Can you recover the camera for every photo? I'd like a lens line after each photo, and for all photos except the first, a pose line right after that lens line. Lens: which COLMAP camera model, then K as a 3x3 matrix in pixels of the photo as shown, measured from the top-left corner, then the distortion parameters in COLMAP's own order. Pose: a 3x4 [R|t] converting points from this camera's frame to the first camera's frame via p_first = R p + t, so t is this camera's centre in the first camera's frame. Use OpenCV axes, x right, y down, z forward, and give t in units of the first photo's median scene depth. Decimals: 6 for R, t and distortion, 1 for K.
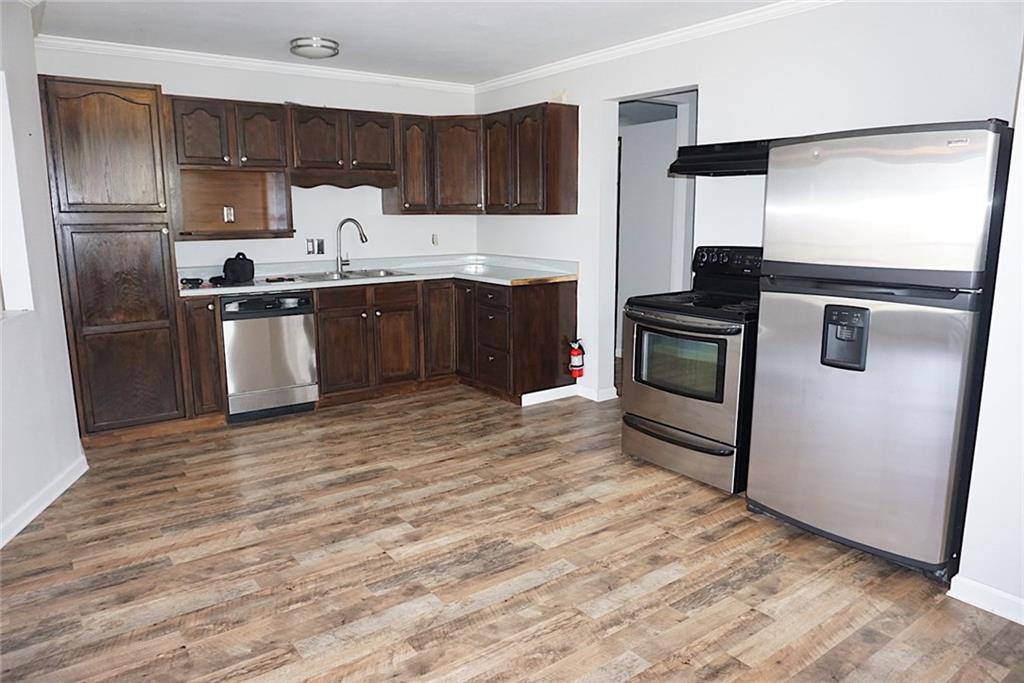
lens RADIAL K [[682.8, 0, 509.0], [0, 682.8, 337.9], [0, 0, 1]] dist [-0.004897, 0.000192]
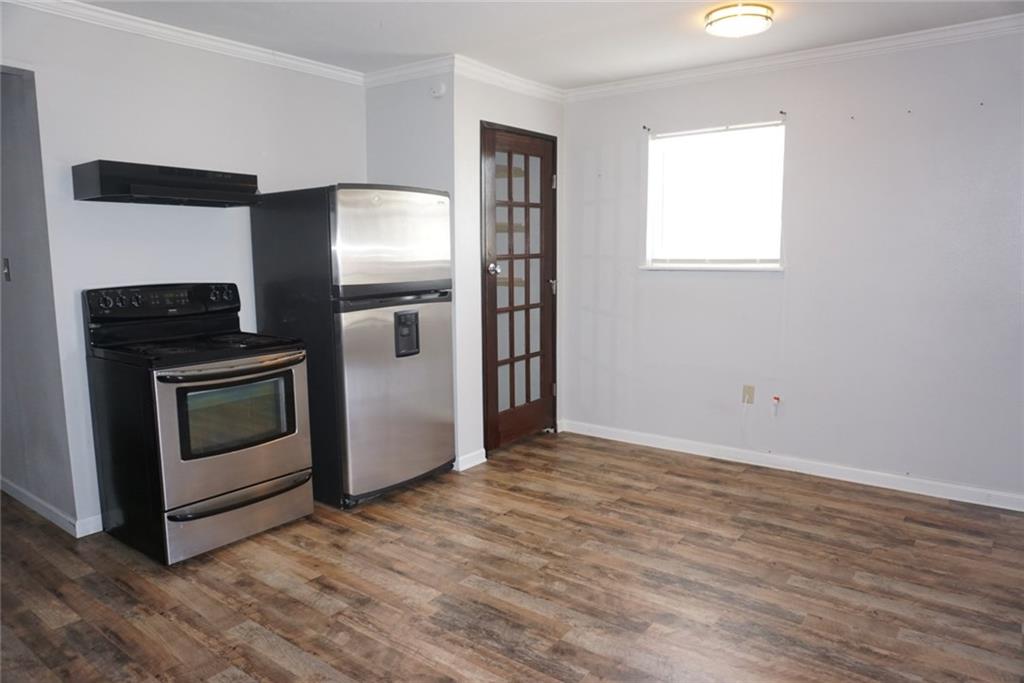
lens RADIAL K [[682.8, 0, 509.0], [0, 682.8, 337.9], [0, 0, 1]] dist [-0.004897, 0.000192]
pose [[-0.281182, -0.109768, 0.953356, -0.825826], [0.181794, 0.969356, 0.165229, -0.170062], [-0.942278, 0.219774, -0.252610, 1.064966]]
